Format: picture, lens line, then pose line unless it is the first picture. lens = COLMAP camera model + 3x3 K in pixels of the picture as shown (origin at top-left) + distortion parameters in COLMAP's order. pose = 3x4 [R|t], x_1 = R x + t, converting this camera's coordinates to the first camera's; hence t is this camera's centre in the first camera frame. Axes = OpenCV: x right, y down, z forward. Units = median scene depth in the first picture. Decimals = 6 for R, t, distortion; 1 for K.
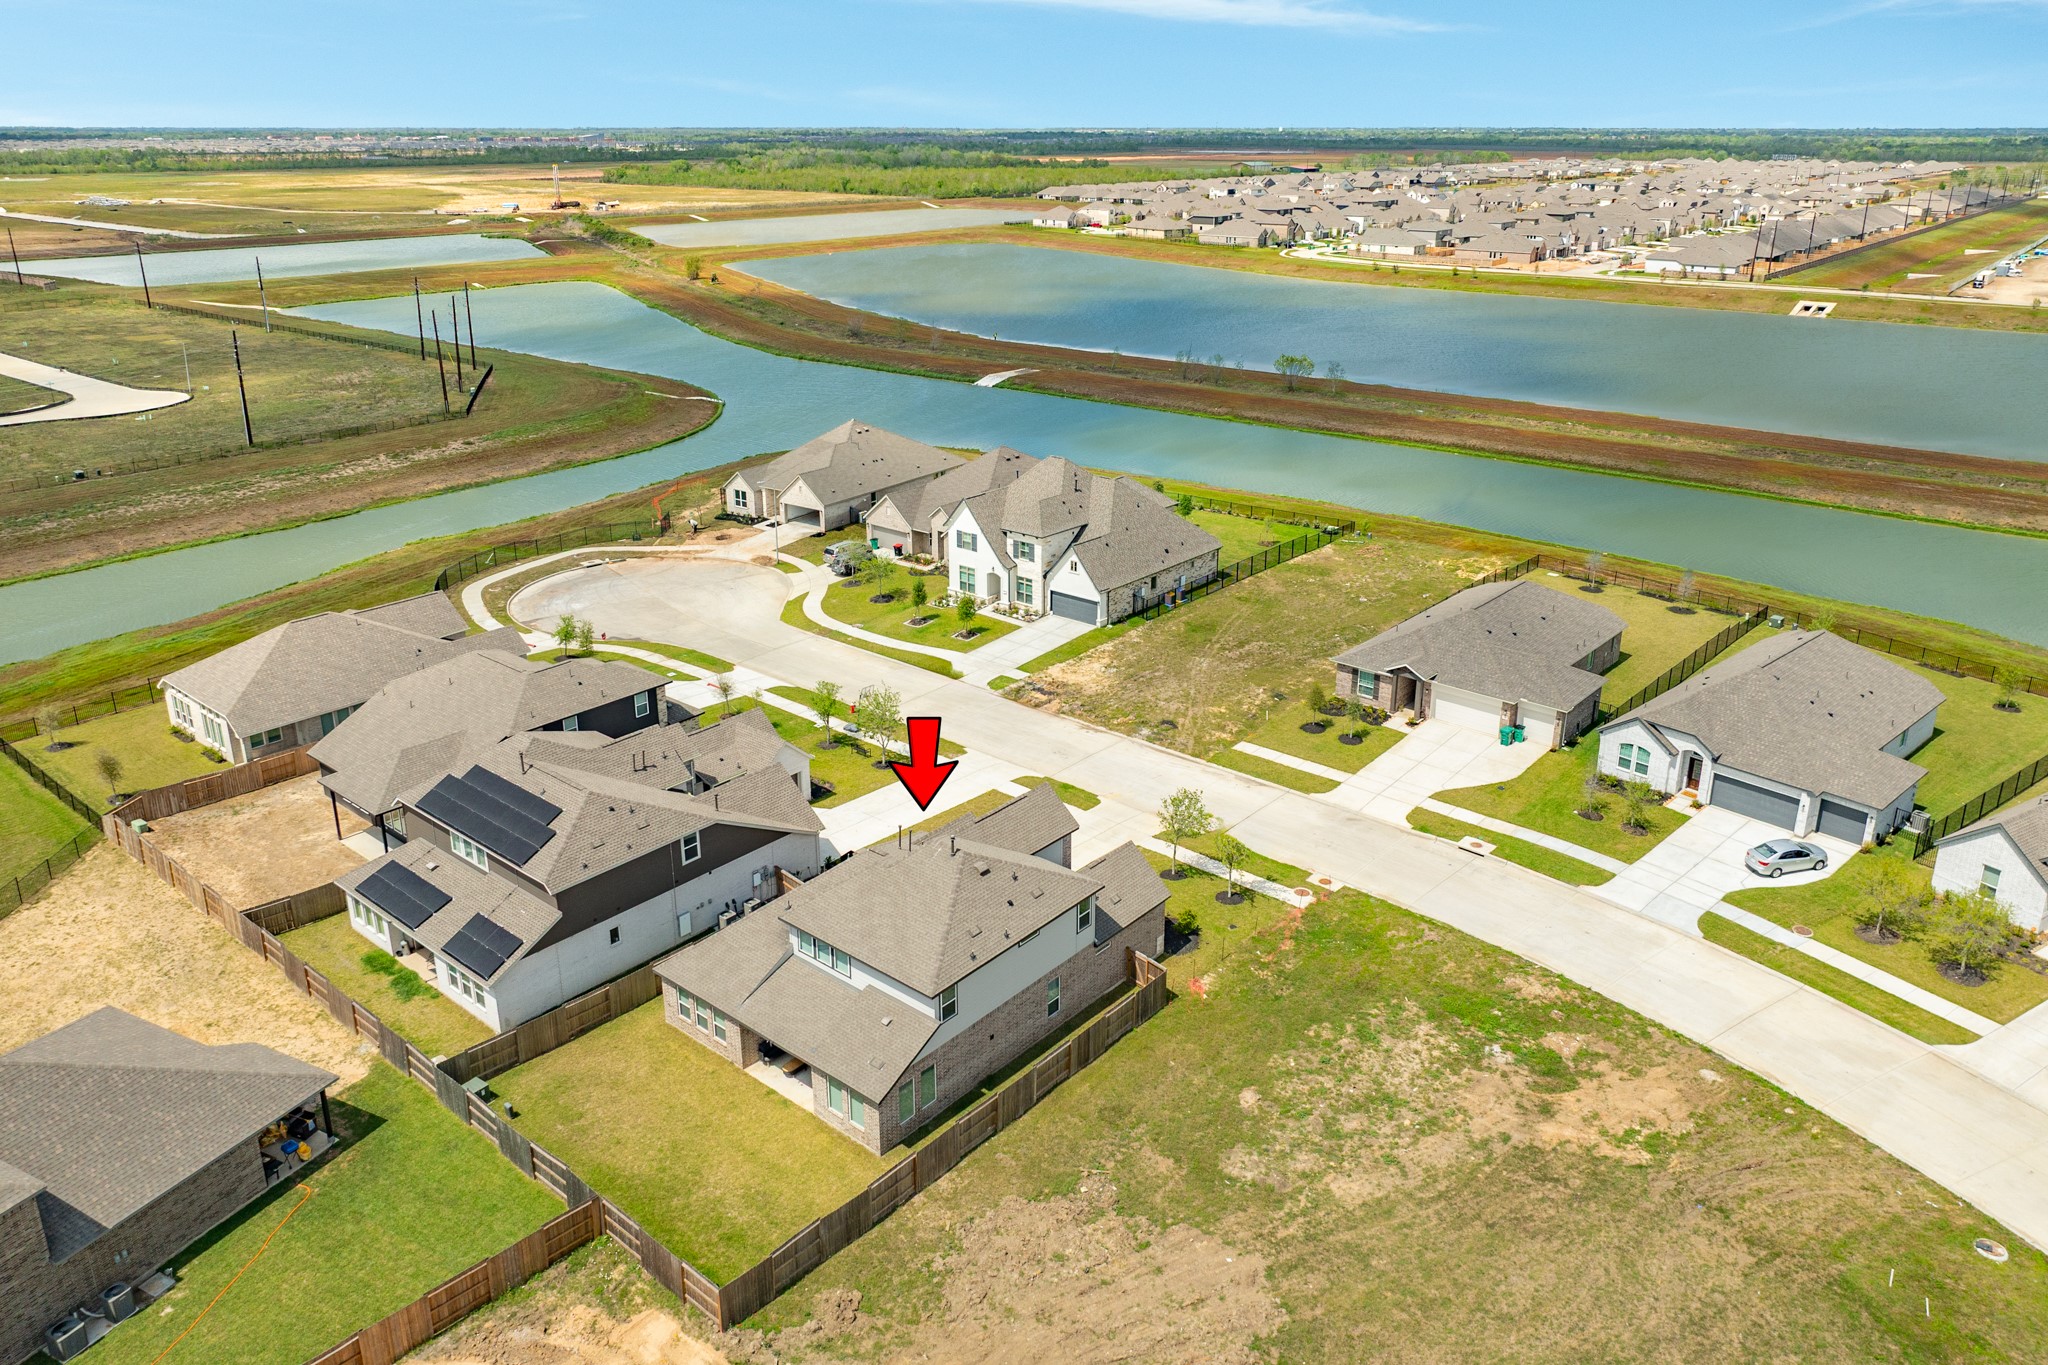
lens RADIAL K [[1411.2, 0, 1021.9], [0, 1411.2, 687.2], [0, 0, 1]] dist [0.000389, -0.004714]
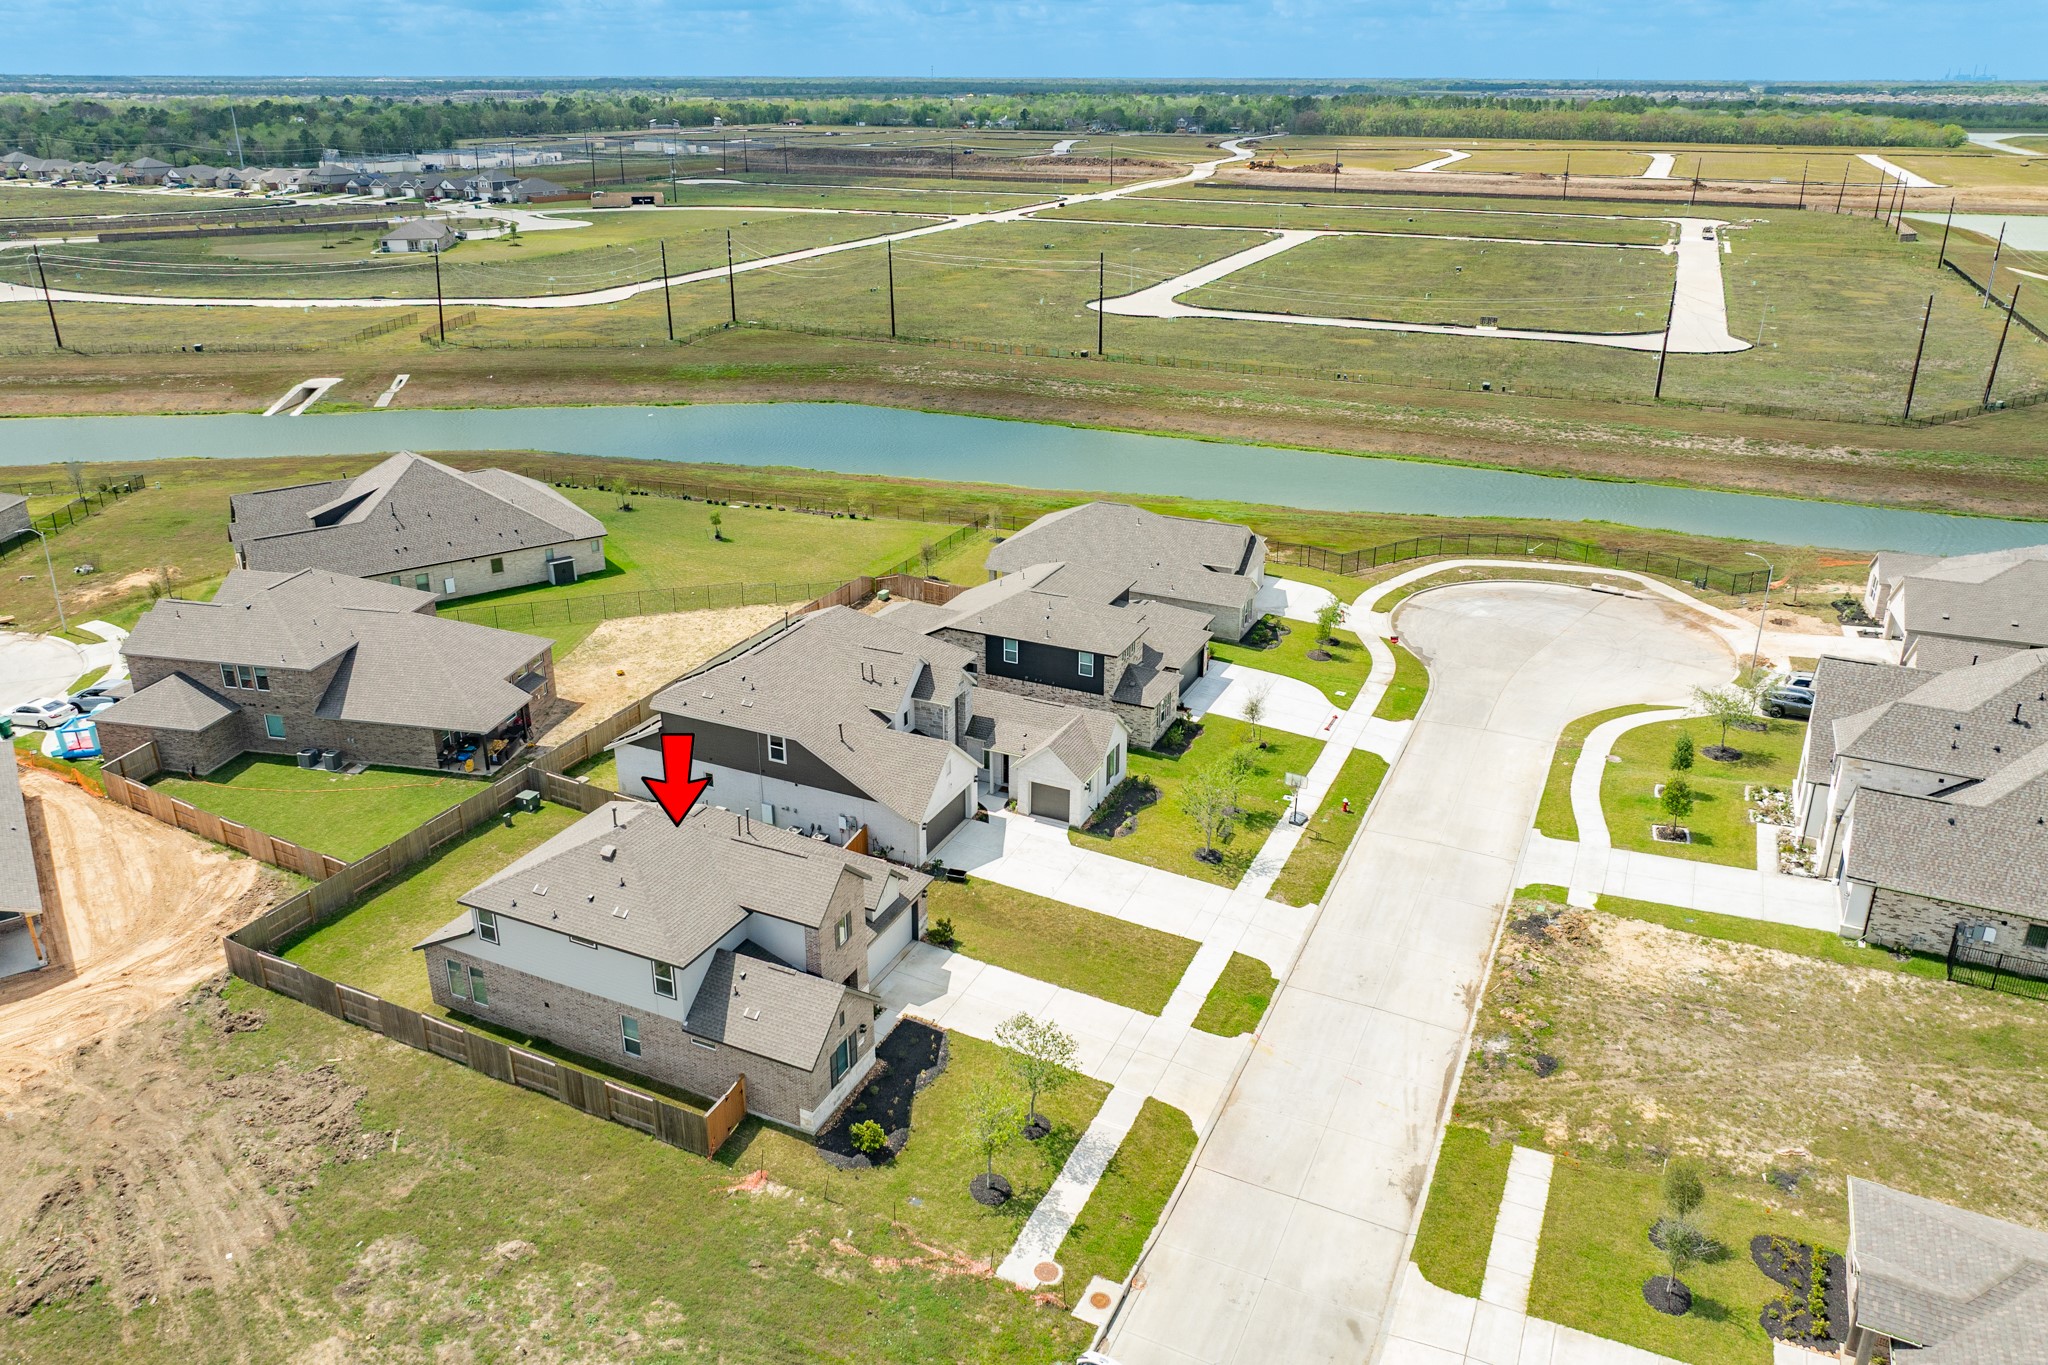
lens RADIAL K [[1411.2, 0, 1028.6], [0, 1411.2, 668.8], [0, 0, 1]] dist [0.000389, -0.004714]
pose [[0.267393, 0.376310, -0.887069, 0.588776], [-0.360907, 0.892691, 0.269906, -0.236287], [0.893447, 0.247978, 0.374512, 0.617354]]
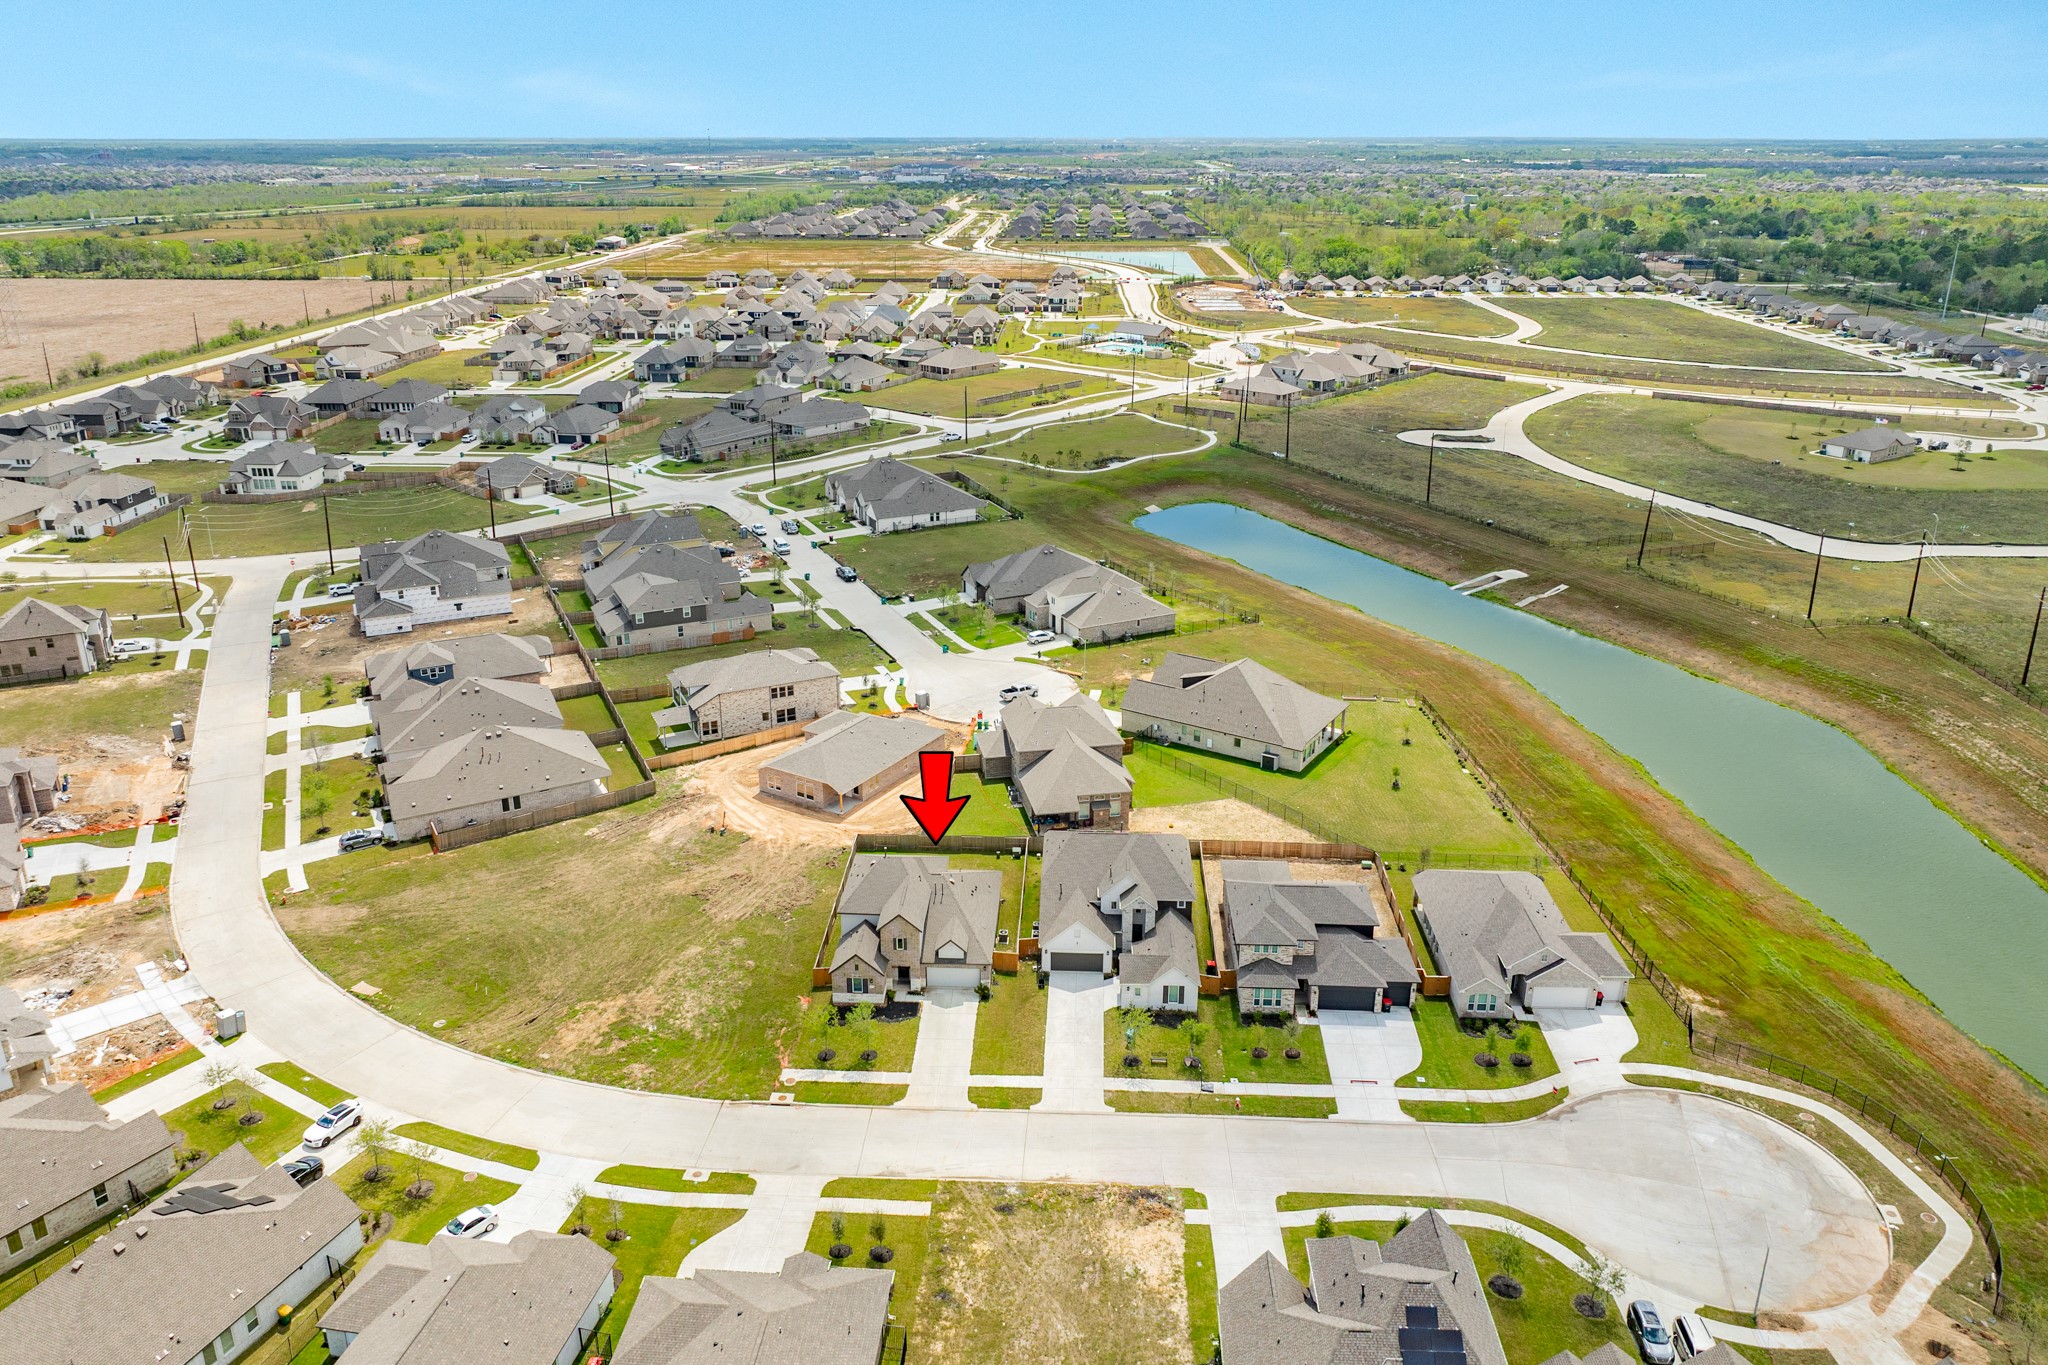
lens RADIAL K [[1411.2, 0, 1022.2], [0, 1411.2, 688.1], [0, 0, 1]] dist [0.000389, -0.004714]
pose [[-0.790391, 0.225643, -0.569533, 0.699726], [-0.226270, 0.756422, 0.613701, -1.061398], [0.569284, 0.613931, -0.546812, 1.547106]]
